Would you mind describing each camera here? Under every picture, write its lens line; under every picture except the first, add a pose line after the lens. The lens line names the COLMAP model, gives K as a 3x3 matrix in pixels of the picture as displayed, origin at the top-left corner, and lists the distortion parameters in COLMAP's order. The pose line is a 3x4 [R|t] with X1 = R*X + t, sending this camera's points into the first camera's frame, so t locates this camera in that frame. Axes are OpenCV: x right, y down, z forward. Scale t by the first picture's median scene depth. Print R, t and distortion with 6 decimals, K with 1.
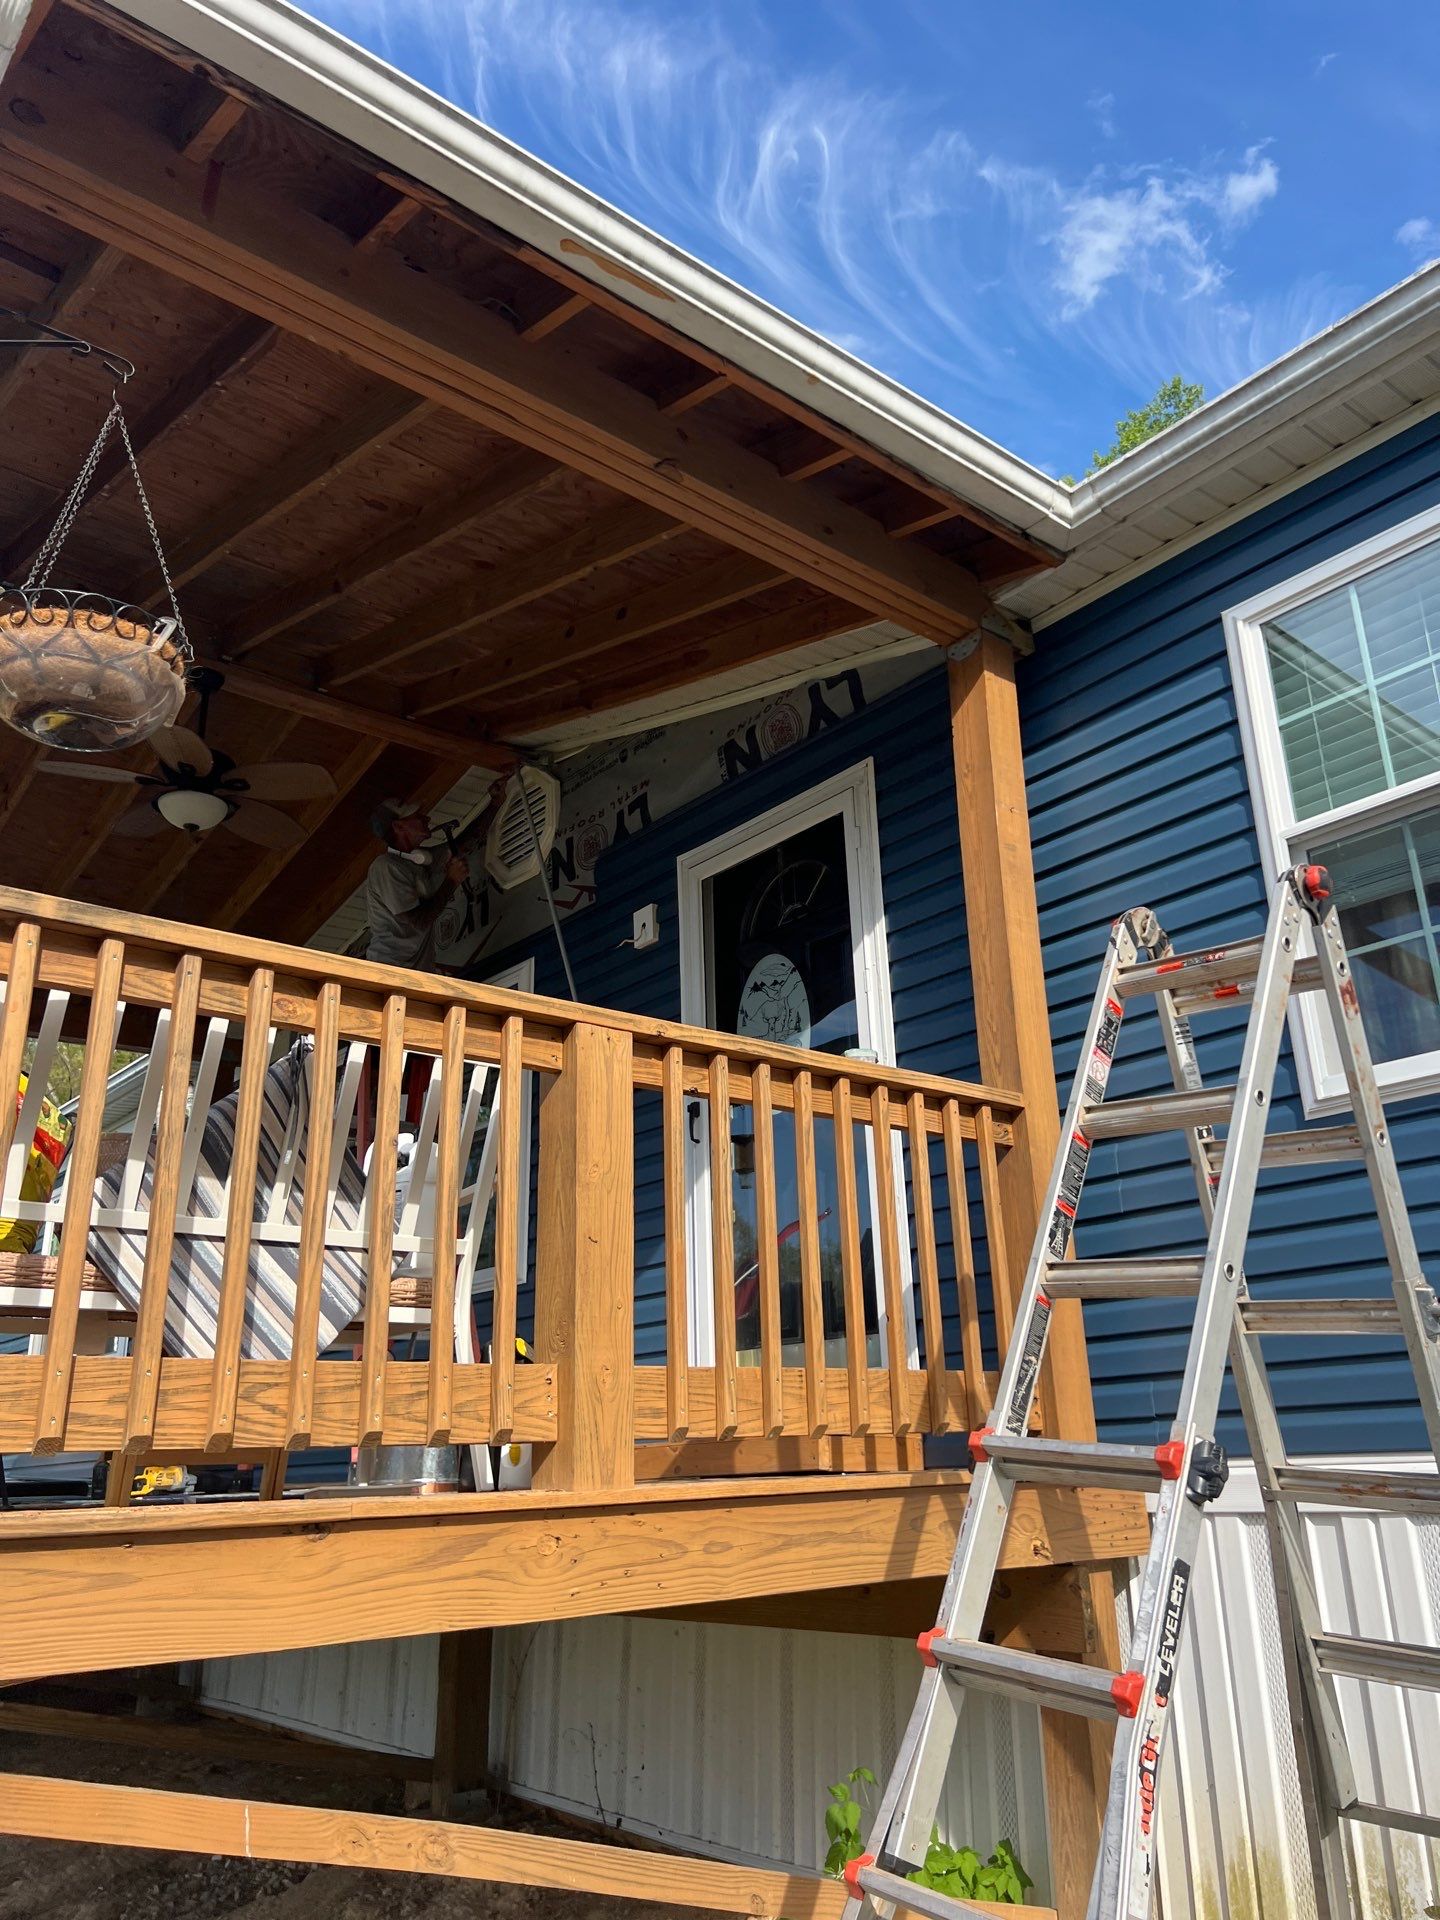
lens RADIAL K [[1406.6, 0, 709.2], [0, 1406.6, 962.7], [0, 0, 1]] dist [0.011160, -0.011748]
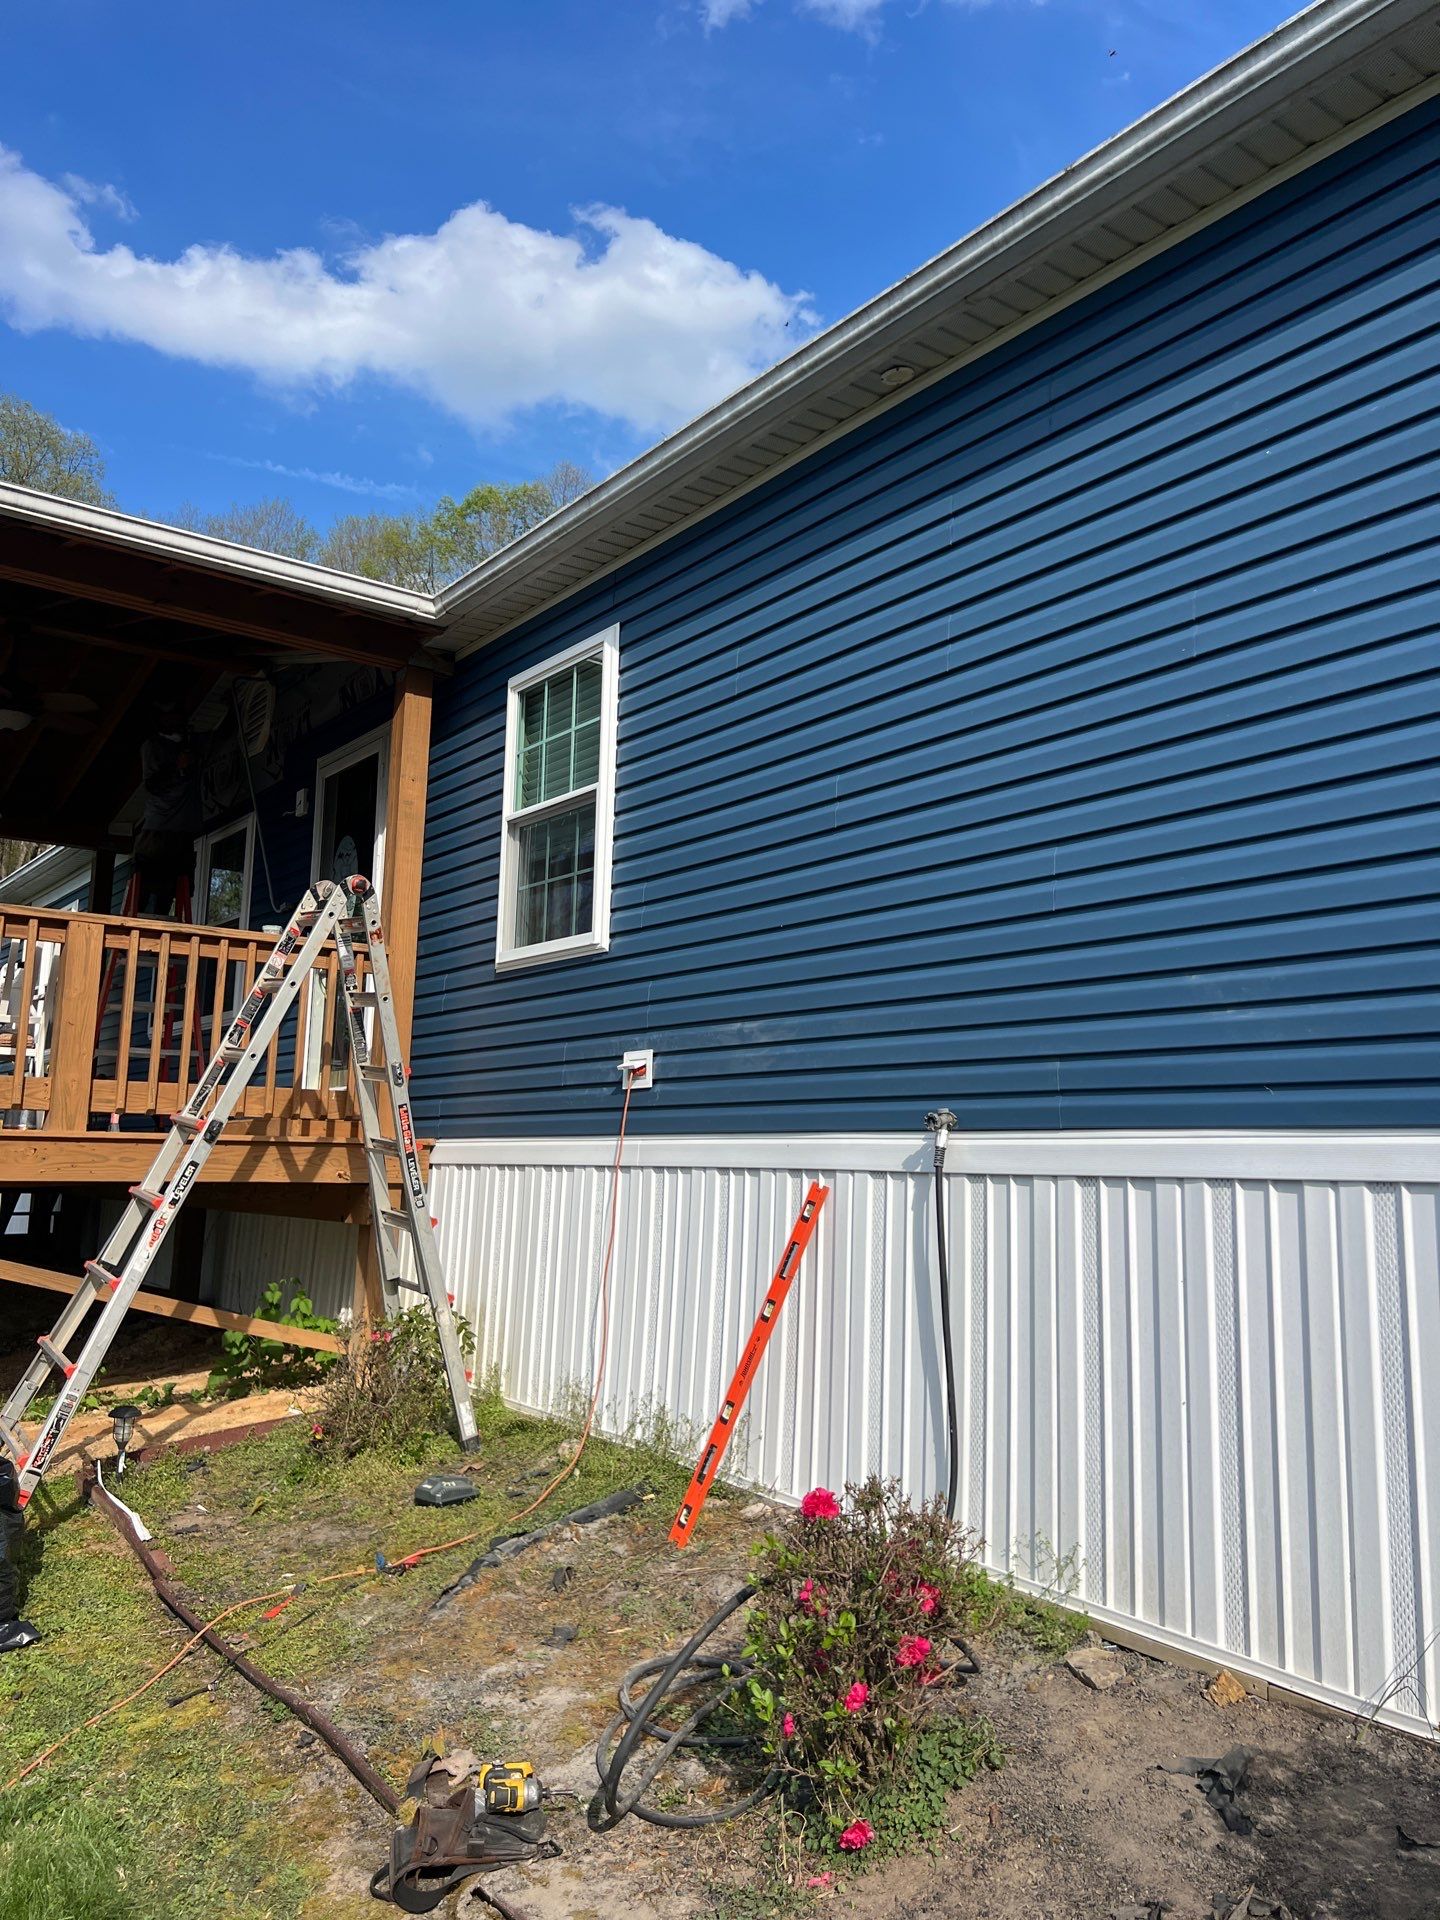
lens RADIAL K [[1511.4, 0, 725.4], [0, 1511.4, 950.1], [0, 0, 1]] dist [-0.003481, -0.007605]
pose [[0.995849, 0.013906, -0.089956, 0.534648], [0.006845, 0.974021, 0.226356, -0.226270], [0.090767, -0.226032, 0.969882, -0.580437]]
